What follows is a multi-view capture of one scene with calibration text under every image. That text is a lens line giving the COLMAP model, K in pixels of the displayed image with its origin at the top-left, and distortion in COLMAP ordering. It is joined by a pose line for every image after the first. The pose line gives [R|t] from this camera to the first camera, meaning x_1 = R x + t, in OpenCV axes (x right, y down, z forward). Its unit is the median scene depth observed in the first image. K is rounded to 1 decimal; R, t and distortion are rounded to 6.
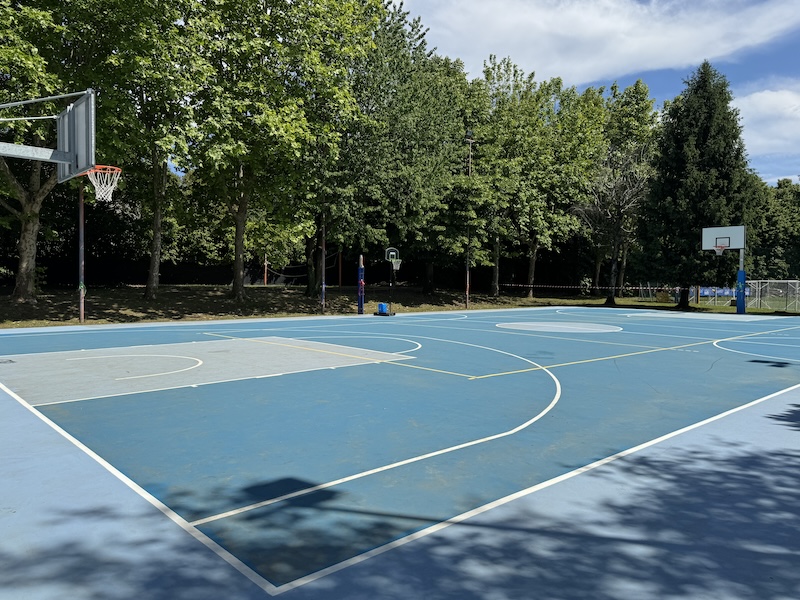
lens RADIAL K [[590.6, 0, 400.0], [0, 590.6, 300.0], [0, 0, 1]] dist [0.008622, 0.000145]
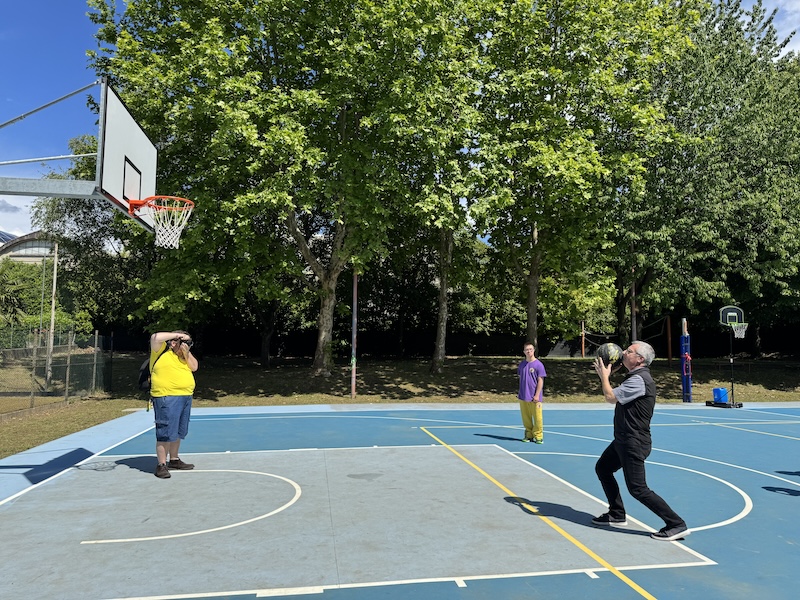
lens RADIAL K [[532.1, 0, 400.0], [0, 532.1, 300.0], [0, 0, 1]] dist [-0.006793, -0.017991]
pose [[0.807978, -0.055690, -0.586575, 0.034418], [-0.017900, 0.992744, -0.118909, -0.014868], [0.588941, 0.106576, 0.801118, 0.271204]]
